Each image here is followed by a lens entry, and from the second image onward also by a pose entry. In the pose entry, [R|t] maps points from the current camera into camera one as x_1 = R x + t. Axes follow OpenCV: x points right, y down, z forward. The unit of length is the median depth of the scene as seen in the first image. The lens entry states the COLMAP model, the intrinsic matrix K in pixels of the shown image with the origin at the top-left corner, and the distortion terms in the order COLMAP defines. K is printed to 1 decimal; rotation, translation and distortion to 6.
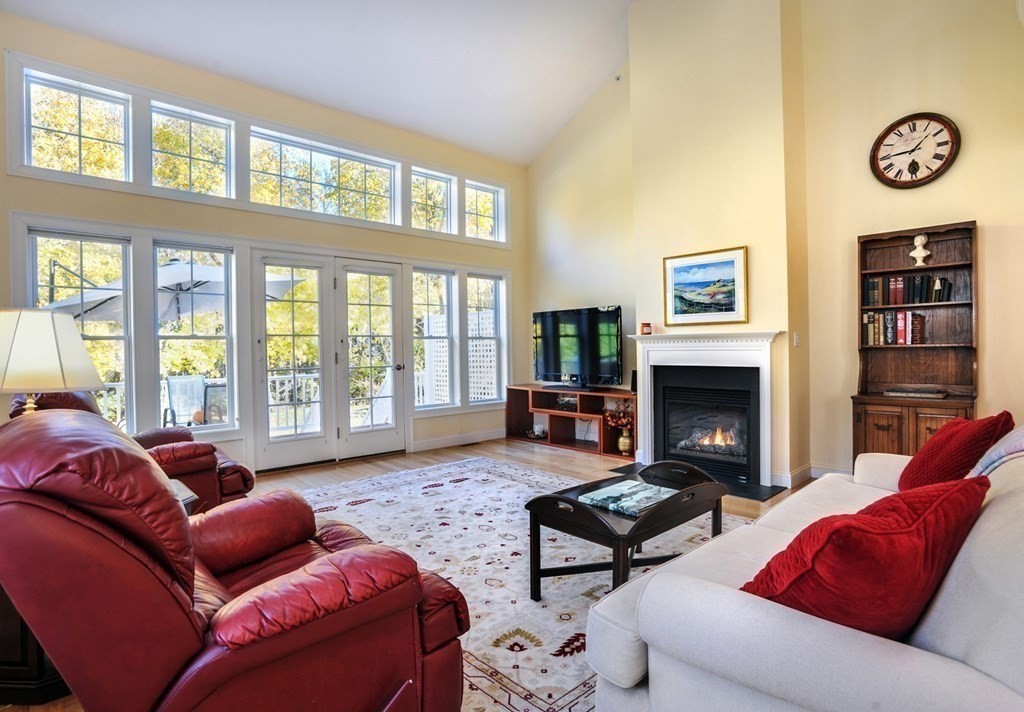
lens RADIAL K [[534.8, 0, 530.4], [0, 534.8, 360.4], [0, 0, 1]] dist [-0.045090, 0.007848]
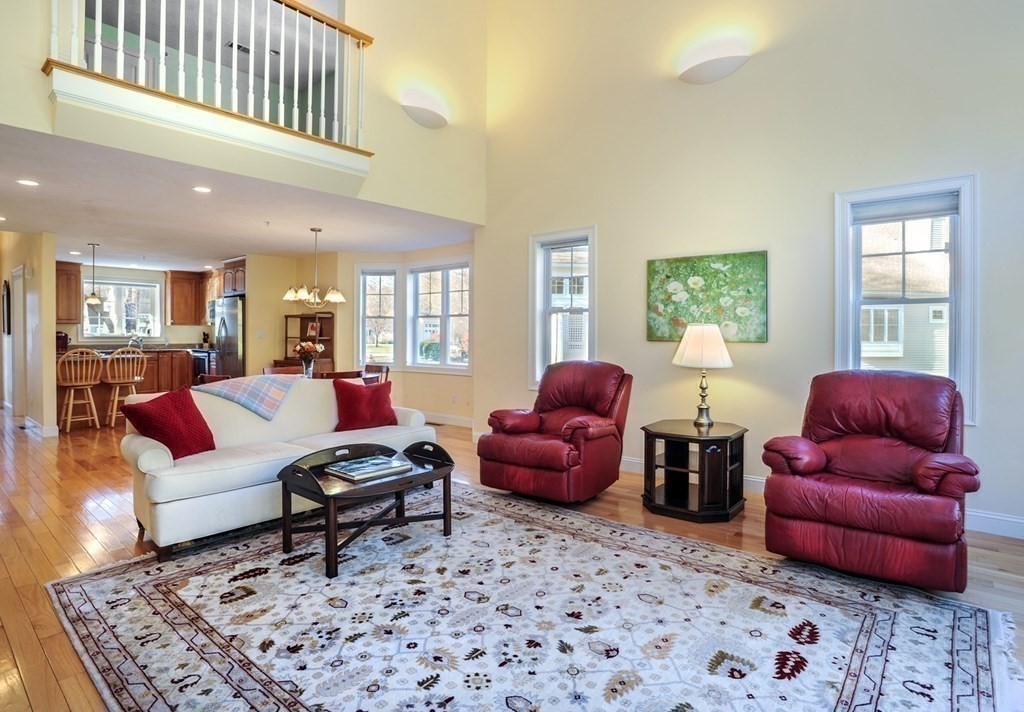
lens RADIAL K [[534.8, 0, 529.4], [0, 534.8, 338.0], [0, 0, 1]] dist [-0.045090, 0.007848]
pose [[-0.993207, 0.007994, -0.116087, -0.027084], [0.004824, 0.999609, 0.027559, -0.054207], [0.116262, 0.026812, -0.992857, 1.479216]]
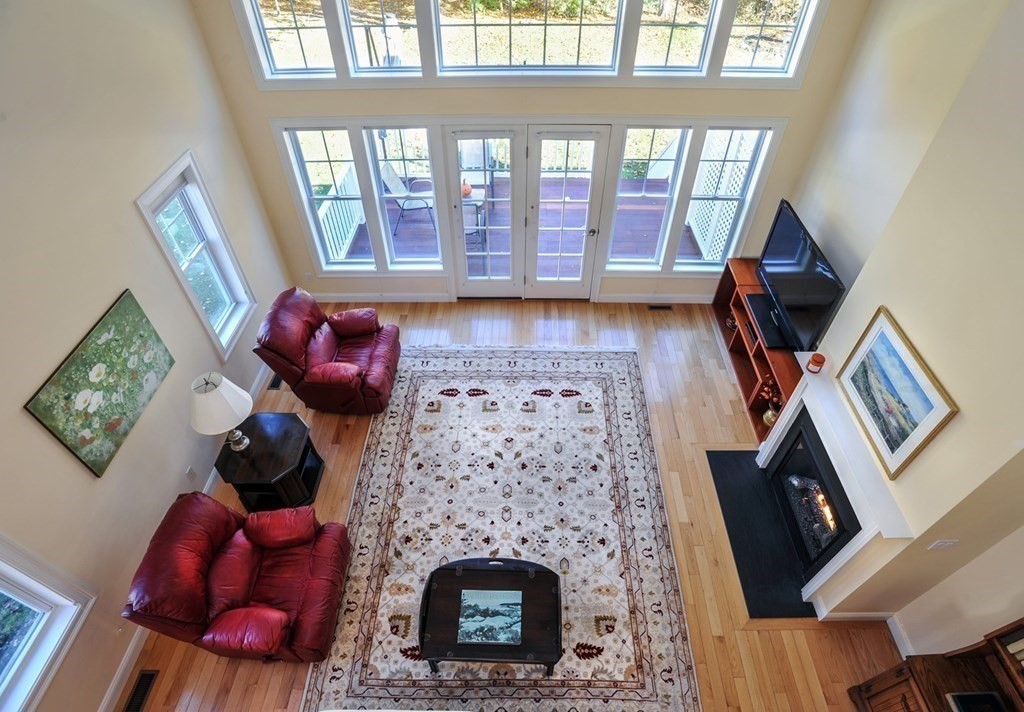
lens RADIAL K [[534.8, 0, 511.4], [0, 534.8, 361.8], [0, 0, 1]] dist [-0.045090, 0.007848]
pose [[0.703765, 0.516381, -0.487918, 0.361606], [-0.008935, 0.693170, 0.720719, -0.771691], [0.710376, -0.502857, 0.492443, 0.448400]]
